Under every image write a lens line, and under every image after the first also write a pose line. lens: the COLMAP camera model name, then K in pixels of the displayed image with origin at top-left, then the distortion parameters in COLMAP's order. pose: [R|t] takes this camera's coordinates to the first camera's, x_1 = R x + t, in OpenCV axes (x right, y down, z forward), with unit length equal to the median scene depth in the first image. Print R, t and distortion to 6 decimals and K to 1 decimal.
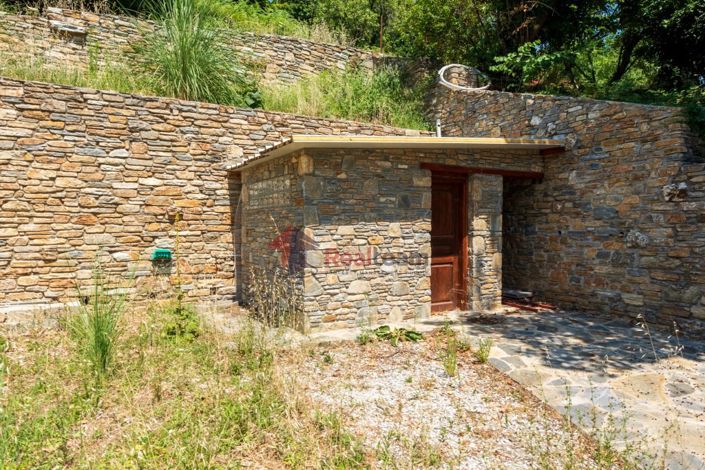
lens RADIAL K [[481.3, 0, 346.5], [0, 481.3, 234.7], [0, 0, 1]] dist [0.001801, -0.000321]
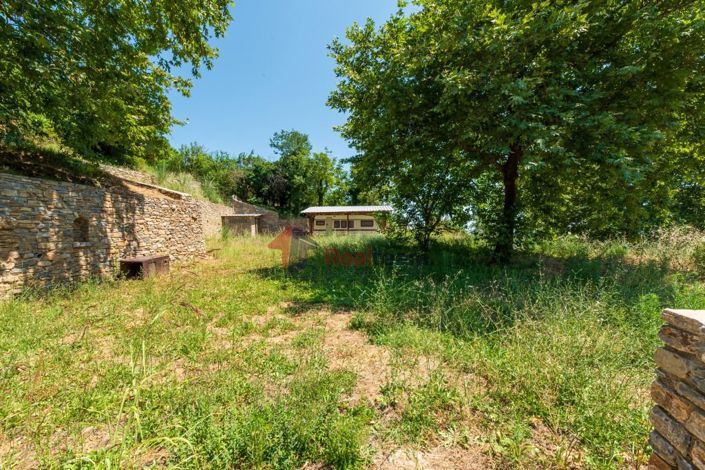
lens RADIAL K [[293.5, 0, 352.5], [0, 293.5, 237.8], [0, 0, 1]] dist [-0.001214, 0.000992]
pose [[0.395742, -0.031654, 0.917816, -3.223506], [0.033284, 0.999244, 0.020111, 0.121974], [-0.917758, 0.022590, 0.396496, -2.075455]]
